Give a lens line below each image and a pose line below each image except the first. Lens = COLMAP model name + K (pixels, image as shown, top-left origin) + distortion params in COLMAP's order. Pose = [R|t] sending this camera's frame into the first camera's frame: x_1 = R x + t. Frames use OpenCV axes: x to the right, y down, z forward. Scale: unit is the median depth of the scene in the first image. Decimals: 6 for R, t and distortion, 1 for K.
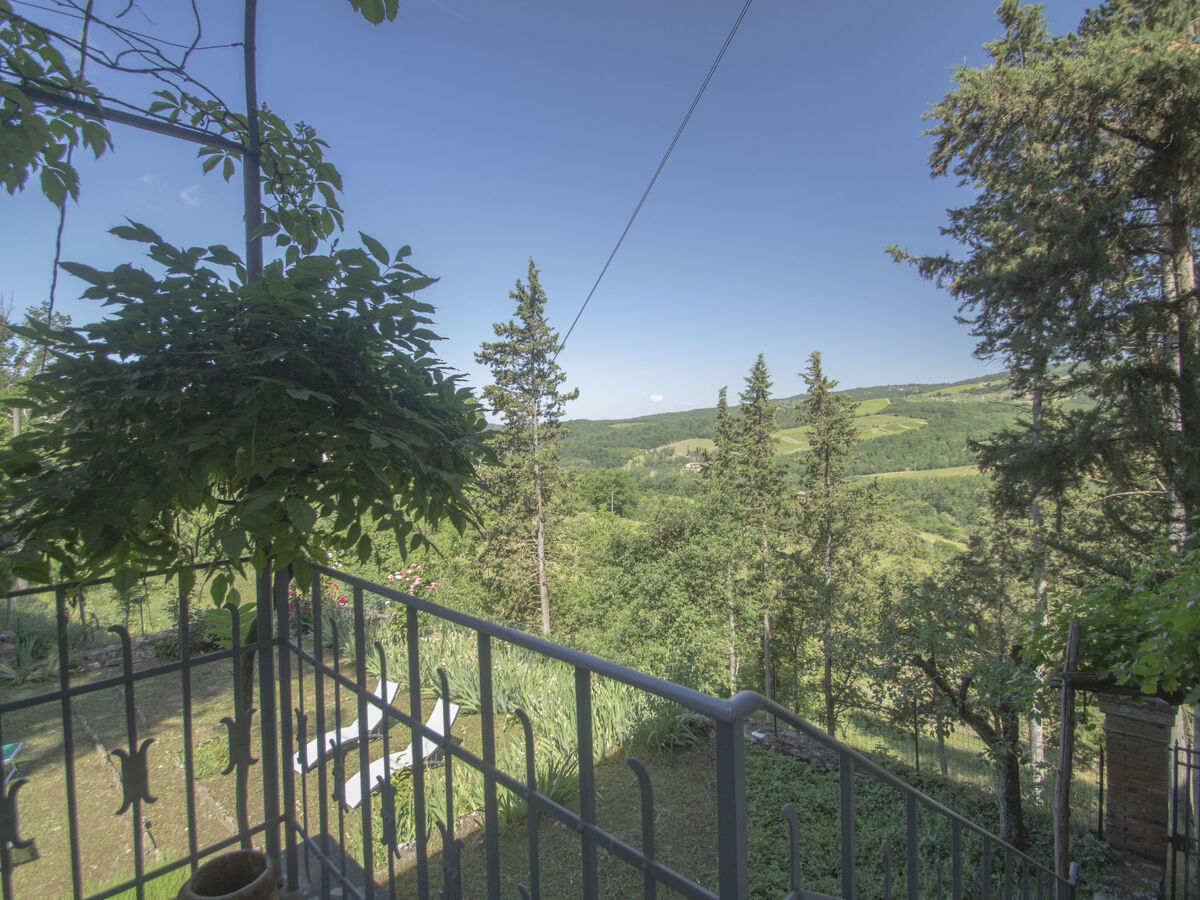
lens RADIAL K [[624.3, 0, 594.3], [0, 624.3, 444.9], [0, 0, 1]] dist [0.014385, -0.019096]
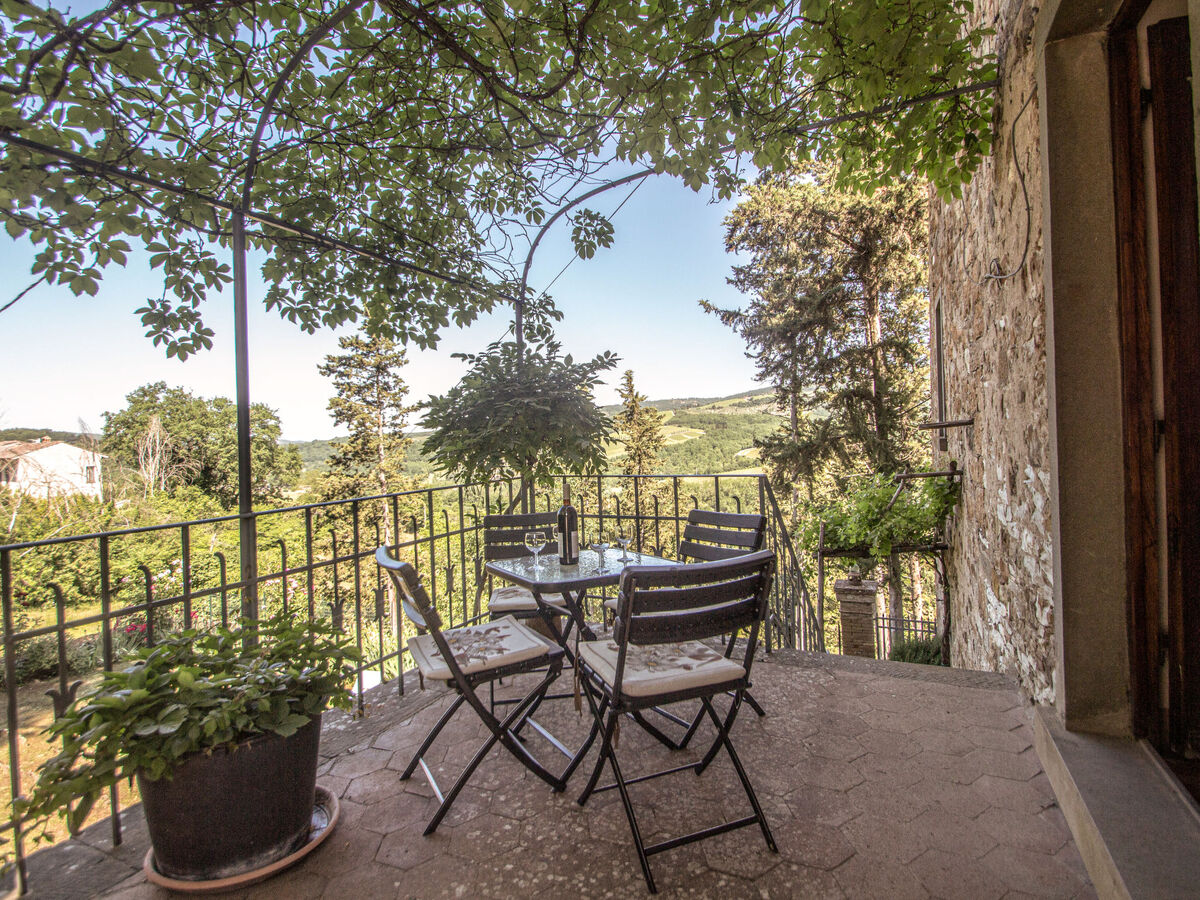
lens RADIAL K [[624.3, 0, 594.3], [0, 624.3, 444.9], [0, 0, 1]] dist [0.014385, -0.019096]
pose [[0.951245, -0.015879, 0.308027, -0.079747], [0.021861, 0.999633, -0.015981, 0.008240], [-0.307660, 0.021936, 0.951243, -0.101453]]
